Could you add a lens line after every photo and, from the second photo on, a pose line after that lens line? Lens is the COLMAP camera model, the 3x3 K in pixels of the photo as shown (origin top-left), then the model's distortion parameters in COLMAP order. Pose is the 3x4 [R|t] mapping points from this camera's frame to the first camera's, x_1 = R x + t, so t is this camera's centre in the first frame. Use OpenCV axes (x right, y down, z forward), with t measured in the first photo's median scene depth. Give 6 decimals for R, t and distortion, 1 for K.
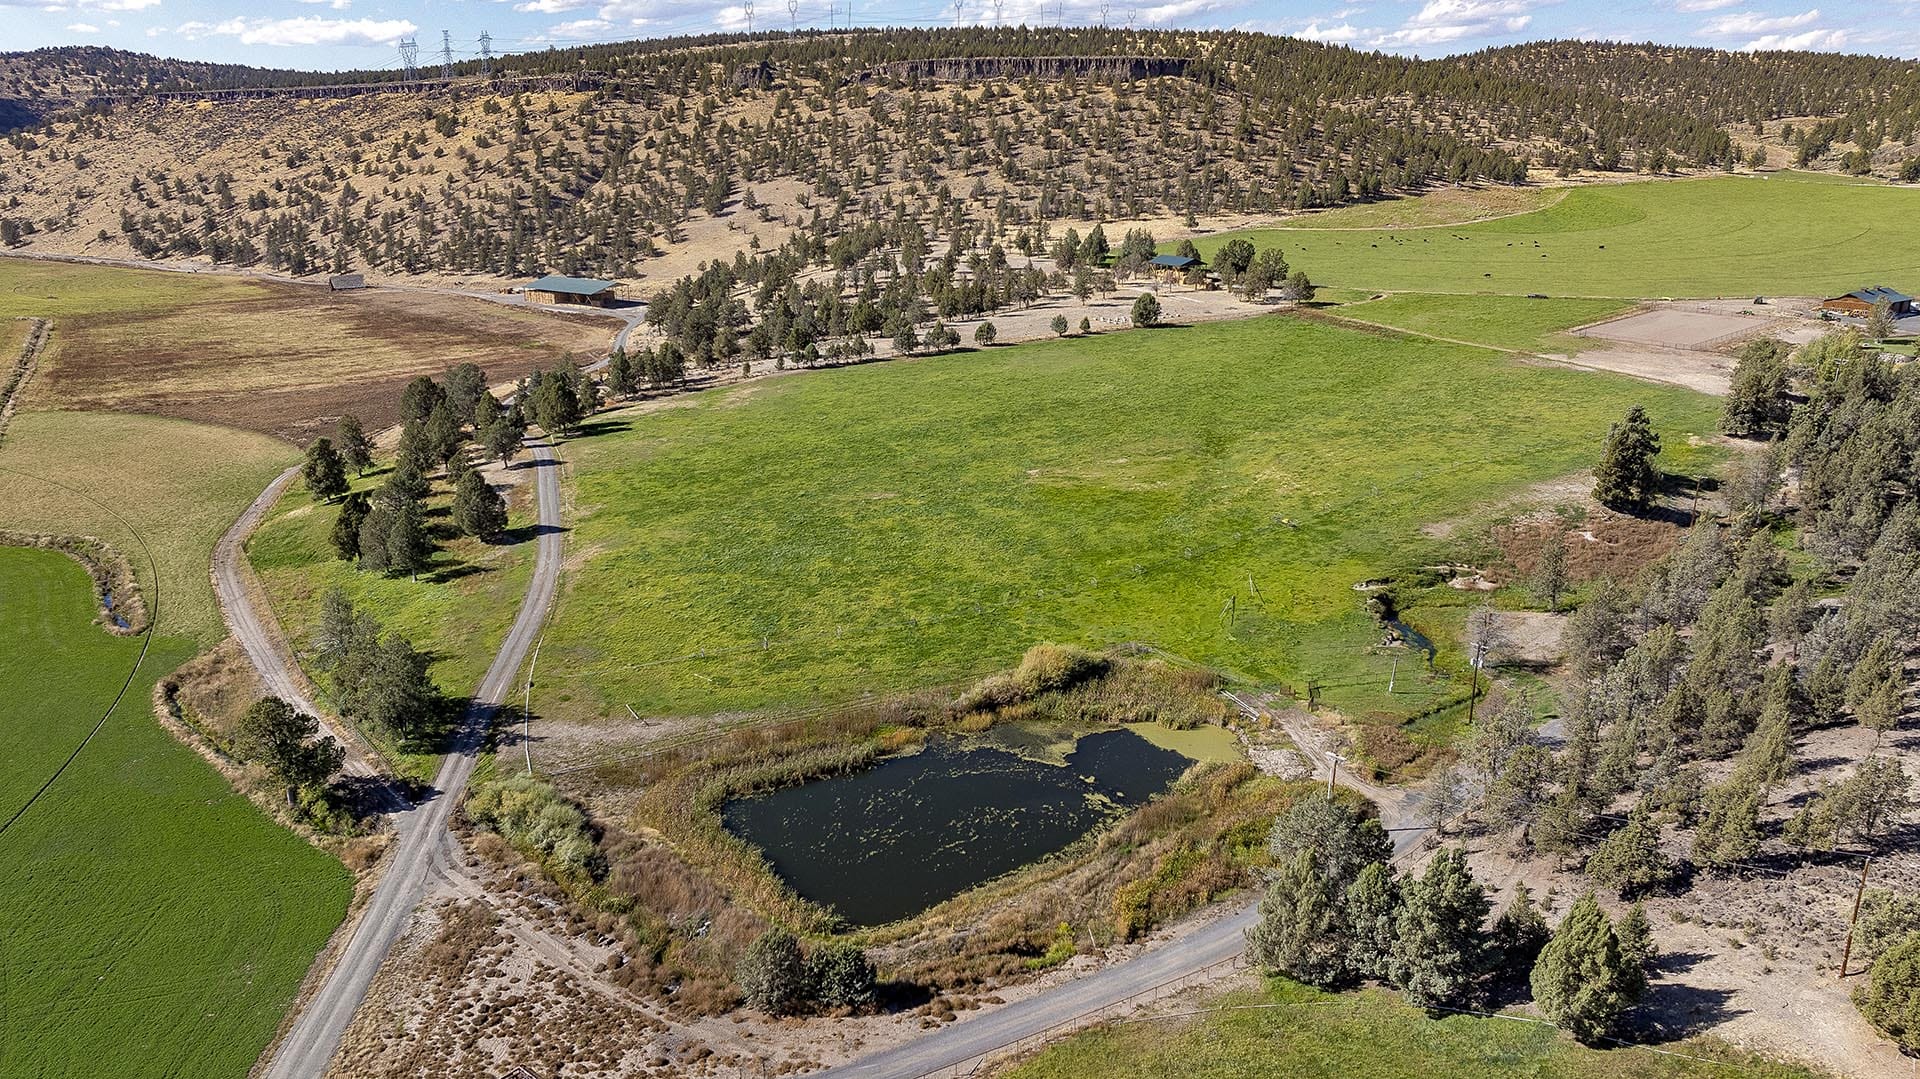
lens RADIAL K [[1356.1, 0, 962.7], [0, 1356.1, 527.7], [0, 0, 1]] dist [-0.068321, 0.096617]
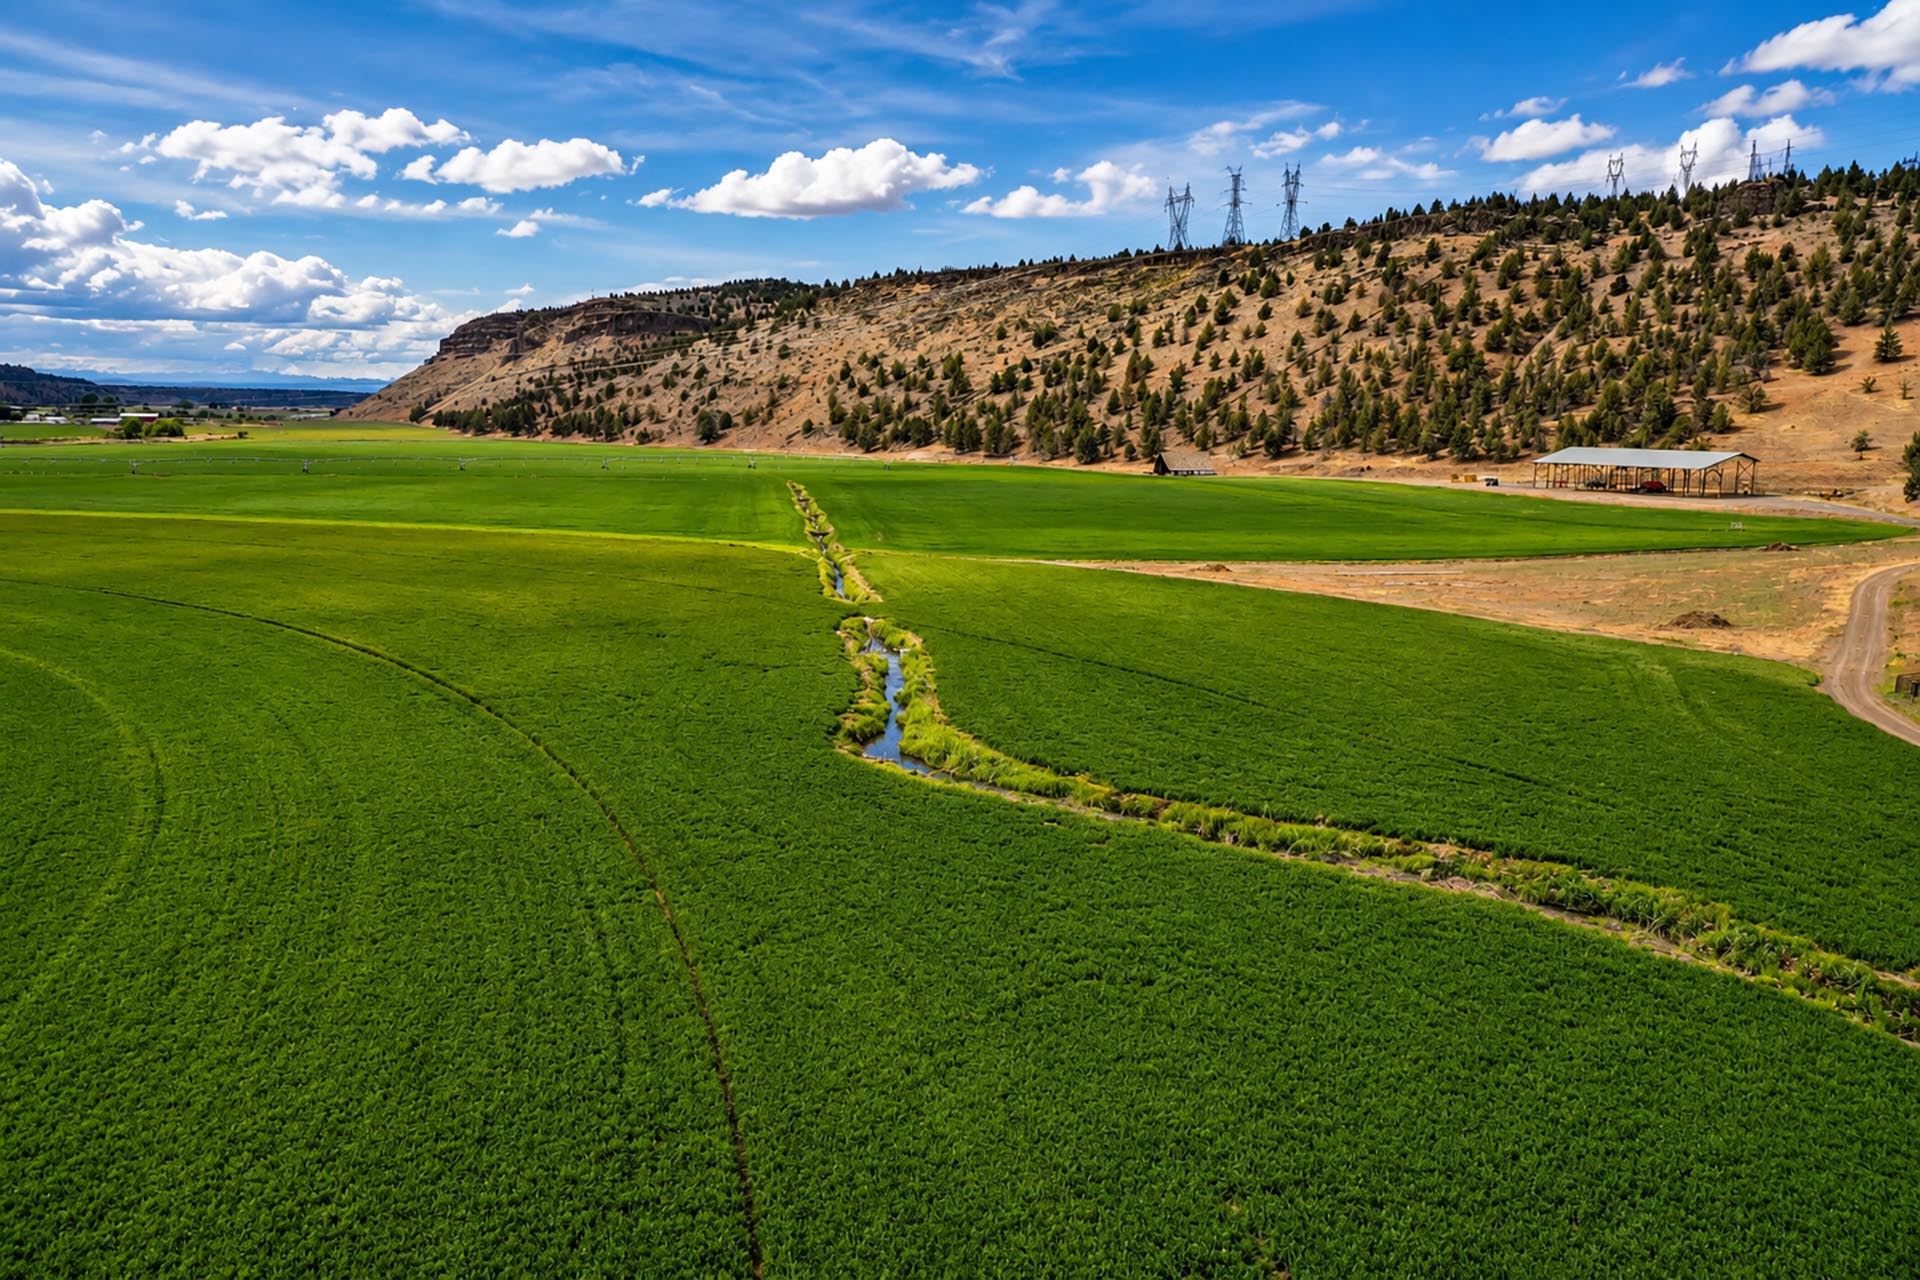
lens RADIAL K [[1540.3, 0, 986.6], [0, 1540.3, 639.5], [0, 0, 1]] dist [-0.021307, -0.000455]
pose [[0.926350, 0.068326, -0.370414, -0.212028], [-0.120879, 0.985321, -0.120548, -0.001794], [0.356740, 0.156445, 0.921011, 0.241288]]
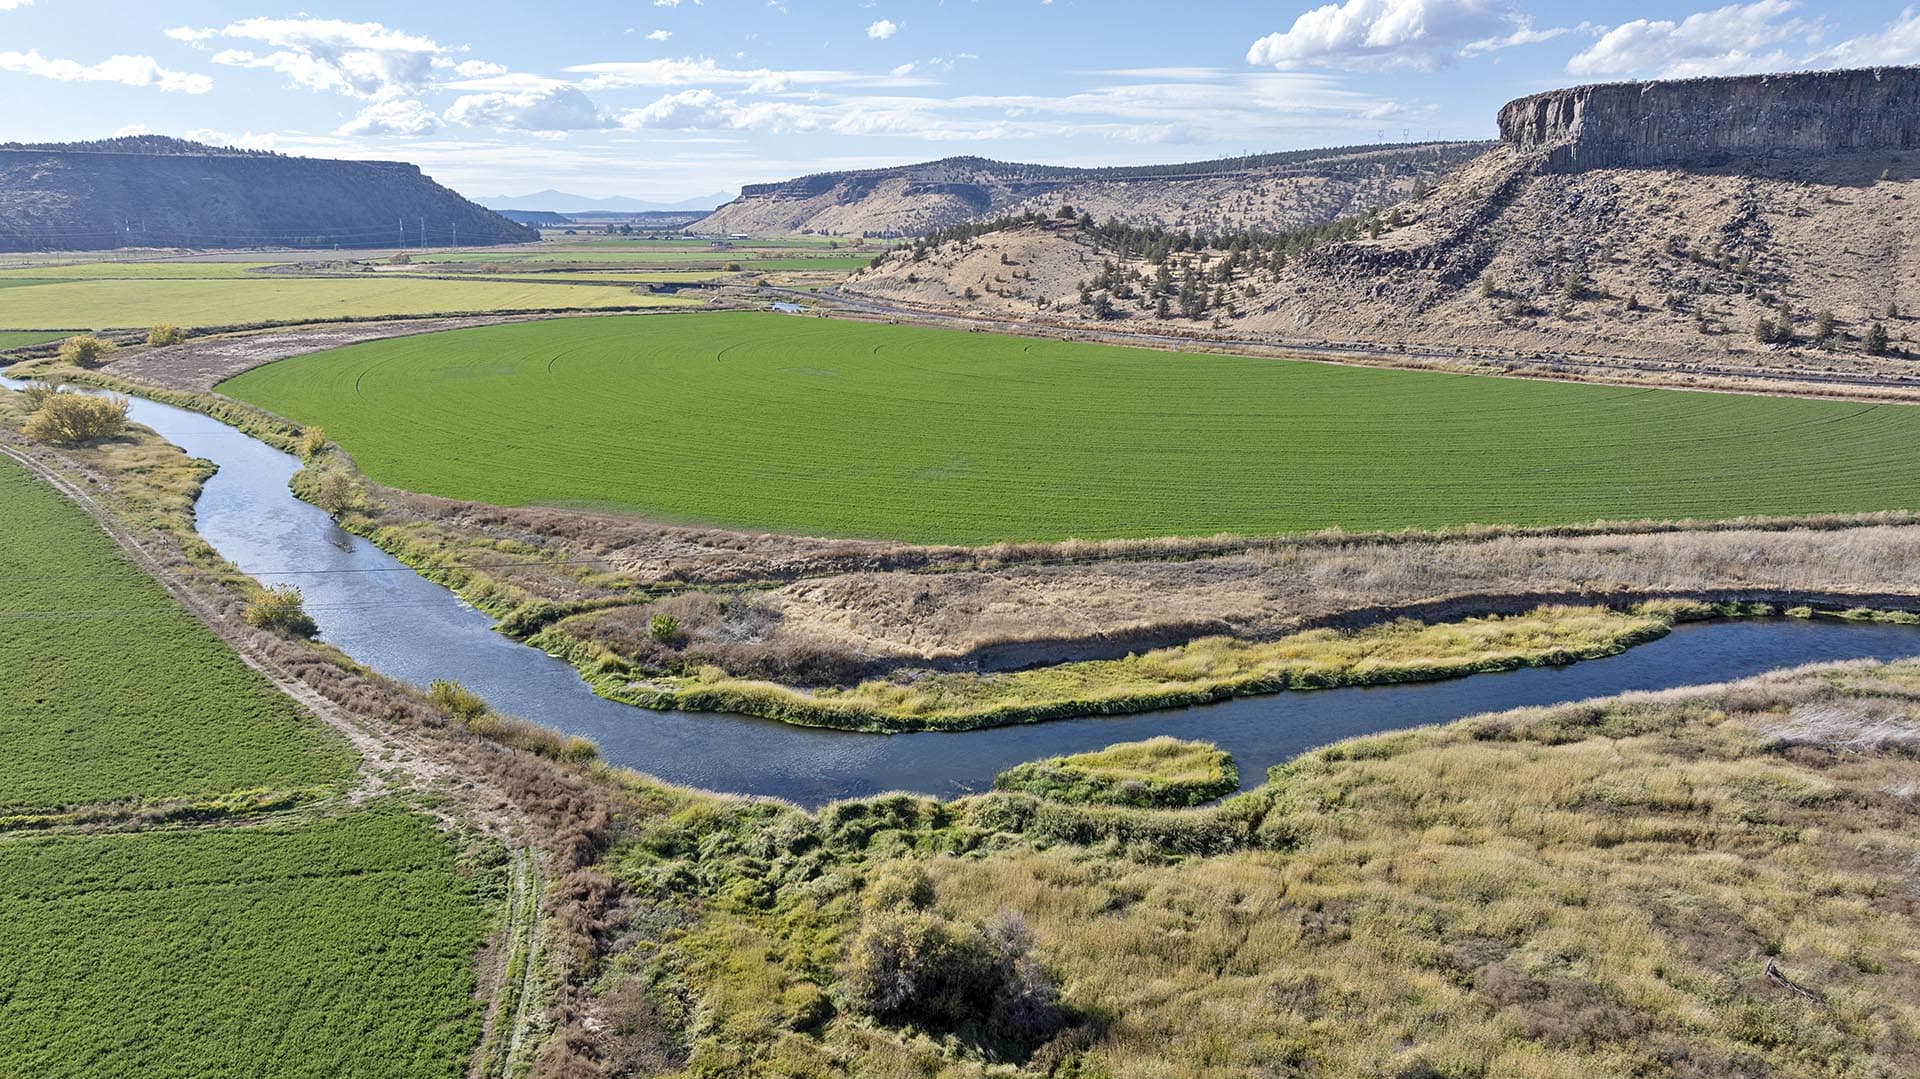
lens RADIAL K [[1356.1, 0, 962.7], [0, 1356.1, 527.7], [0, 0, 1]] dist [-0.068321, 0.096617]
pose [[0.935424, 0.077972, -0.344823, -0.022144], [-0.098445, 0.994246, -0.042237, 0.425232], [0.339545, 0.073456, 0.937717, -1.309754]]
